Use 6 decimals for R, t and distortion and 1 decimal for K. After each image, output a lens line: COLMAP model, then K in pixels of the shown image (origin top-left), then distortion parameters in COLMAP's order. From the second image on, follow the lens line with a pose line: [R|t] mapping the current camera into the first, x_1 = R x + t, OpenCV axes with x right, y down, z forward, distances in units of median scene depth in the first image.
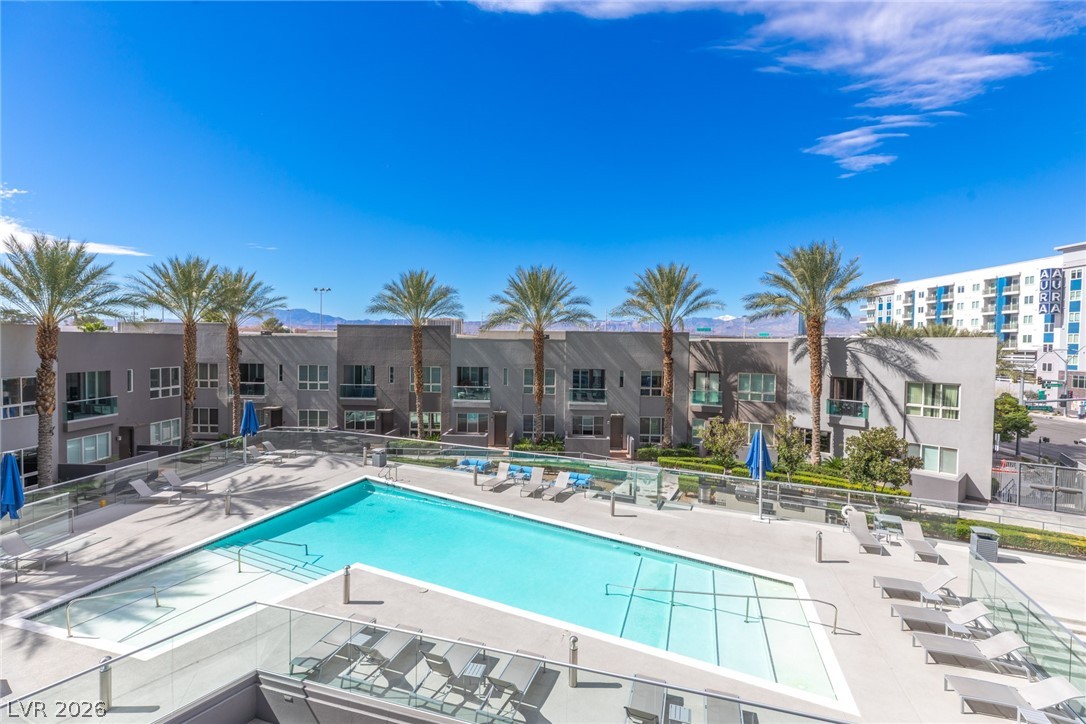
lens RADIAL K [[484.9, 0, 561.3], [0, 484.9, 354.0], [0, 0, 1]] dist [0.006585, 0.000400]
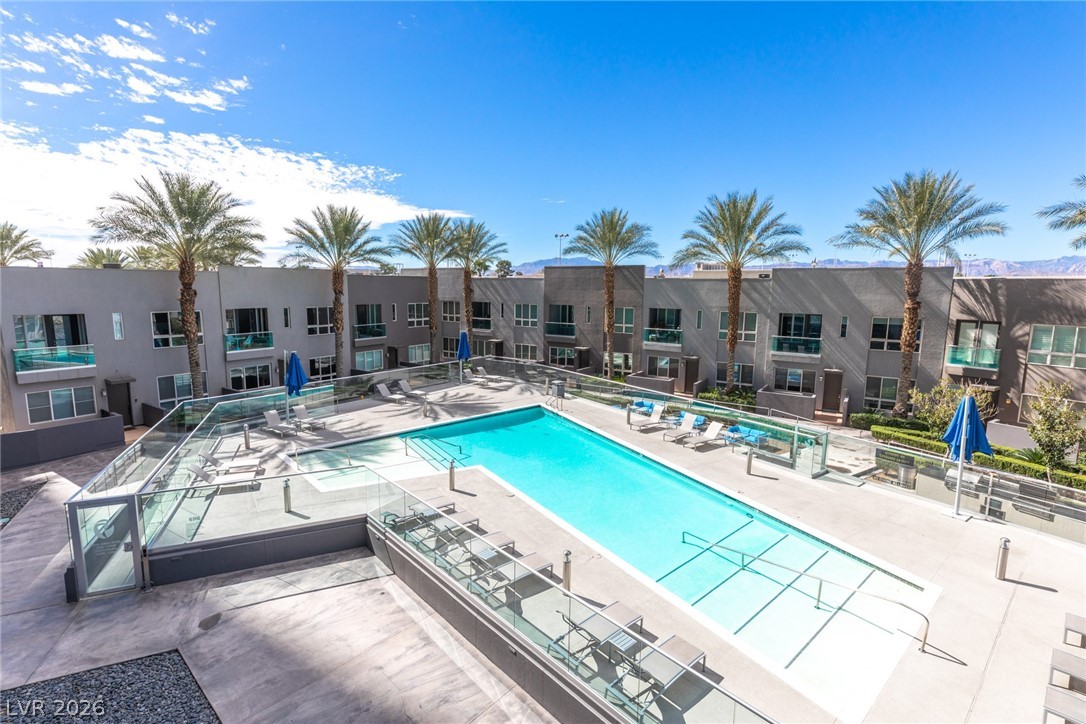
lens RADIAL K [[508.9, 0, 545.9], [0, 508.9, 356.6], [0, 0, 1]] dist [0.000209, 0.000606]
pose [[0.858877, 0.067582, -0.507703, 0.144300], [-0.011404, 0.993534, 0.112960, 0.011262], [0.512054, -0.091229, 0.854095, 0.020564]]
